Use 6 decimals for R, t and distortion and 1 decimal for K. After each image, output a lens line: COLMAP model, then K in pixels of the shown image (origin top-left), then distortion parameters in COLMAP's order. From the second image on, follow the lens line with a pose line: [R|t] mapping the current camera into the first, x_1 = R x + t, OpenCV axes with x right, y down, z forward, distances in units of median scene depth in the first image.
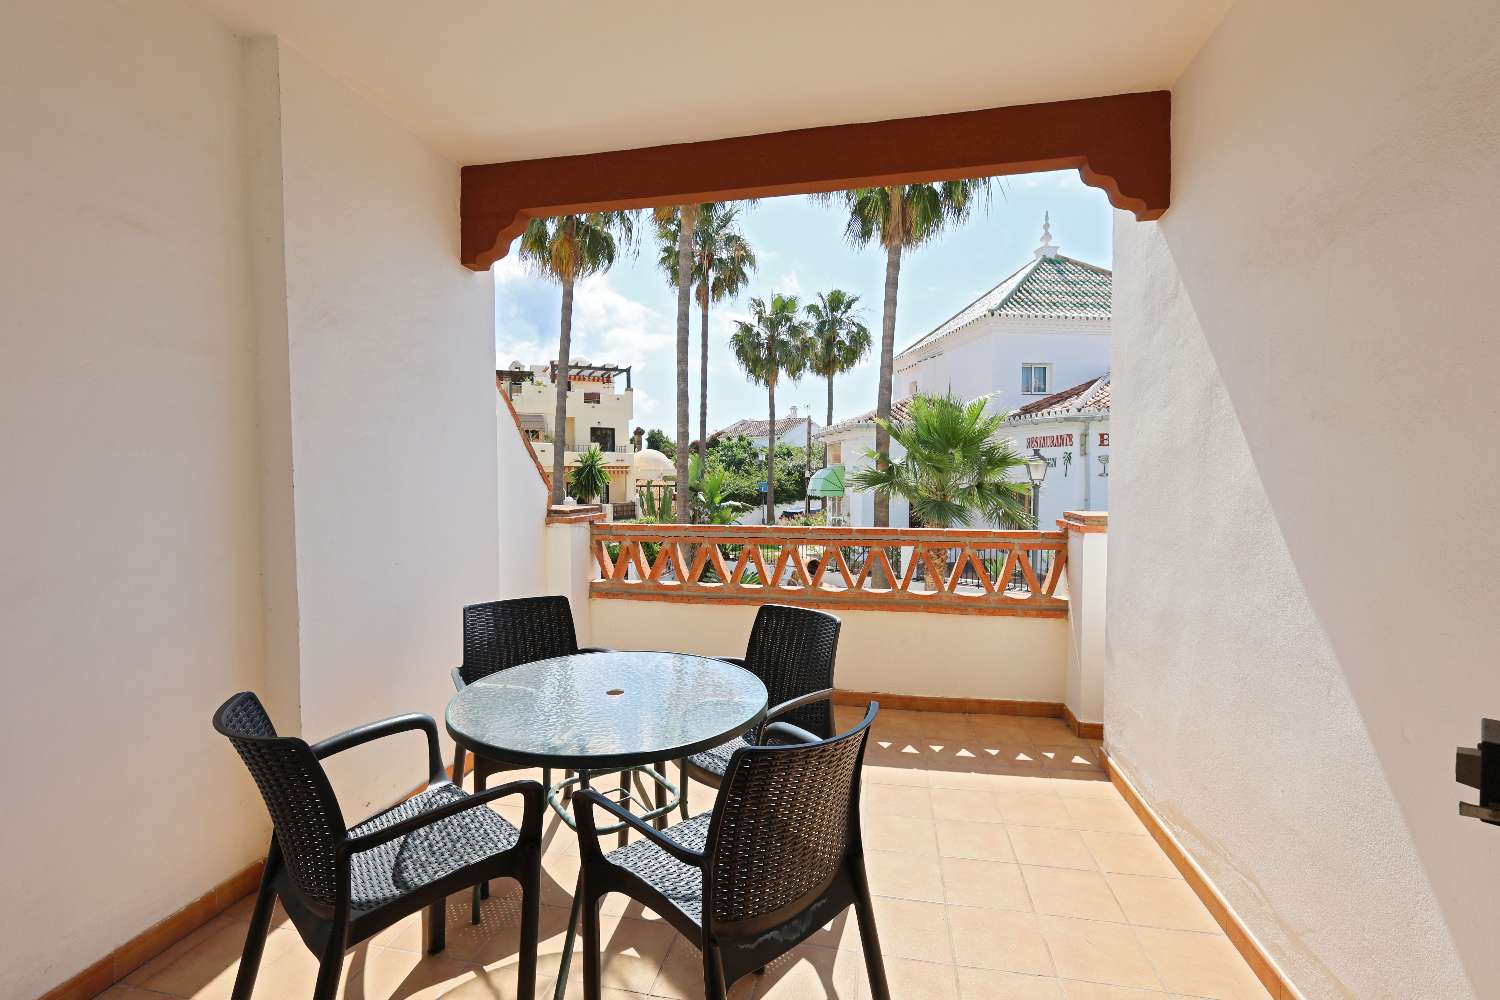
lens RADIAL K [[647.6, 0, 751.6], [0, 647.6, 496.4], [0, 0, 1]] dist [-0.001075, 0.001053]
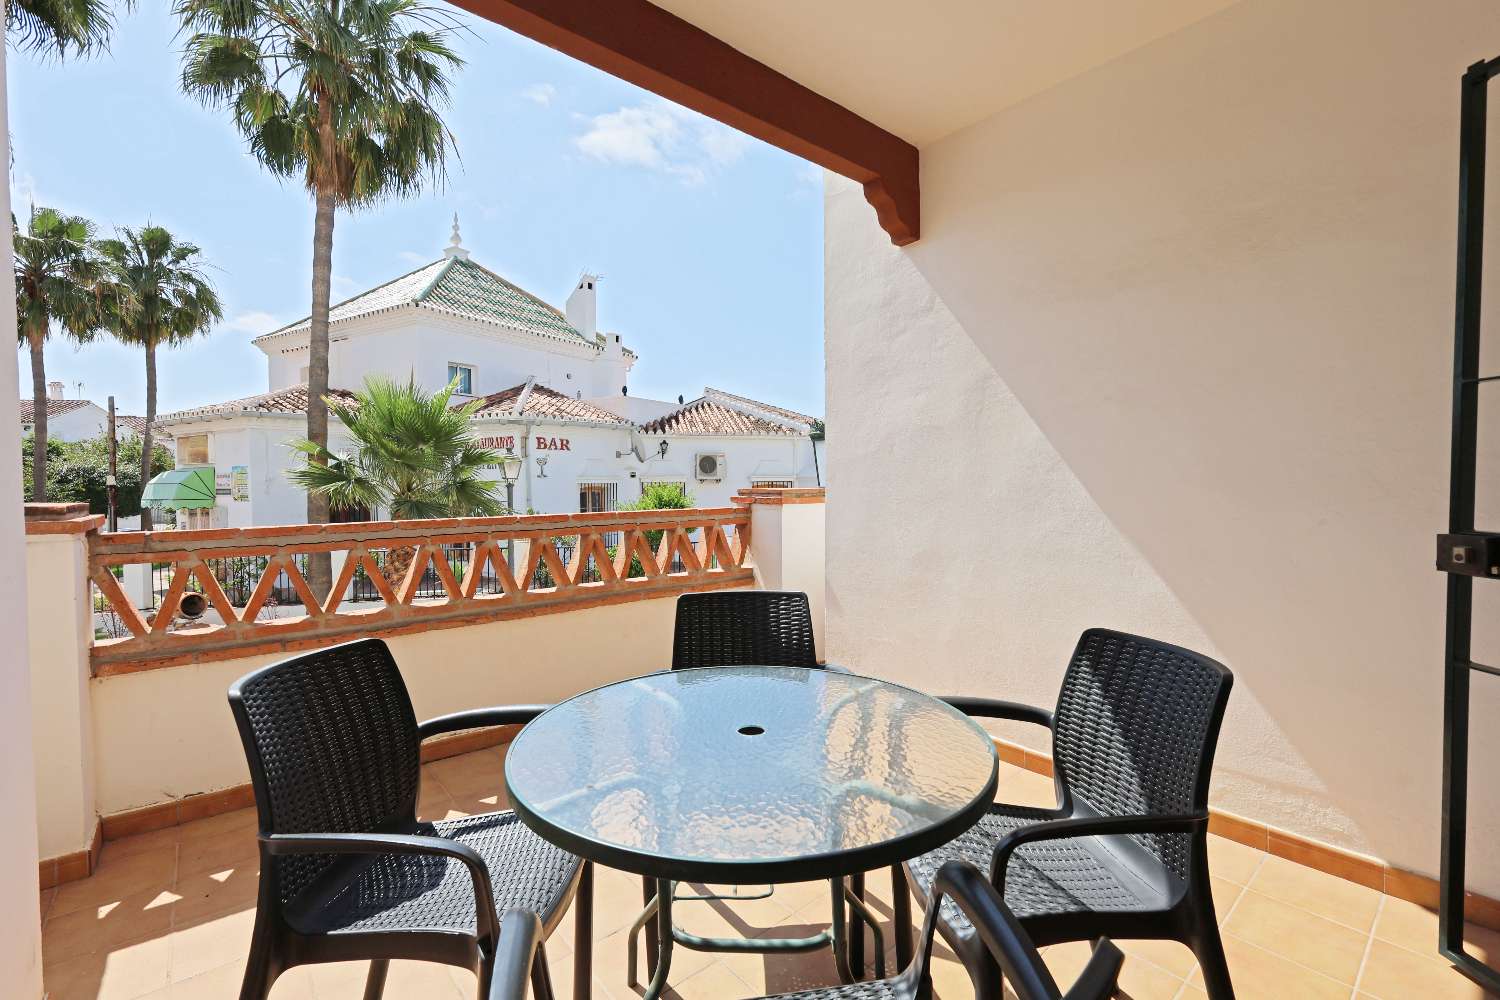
lens RADIAL K [[647.6, 0, 751.6], [0, 647.6, 496.4], [0, 0, 1]] dist [-0.001075, 0.001053]
pose [[0.619554, -0.024954, 0.784558, -0.082029], [0.033937, 0.999412, 0.004988, 0.006764], [-0.784220, 0.023535, 0.620036, 0.065846]]
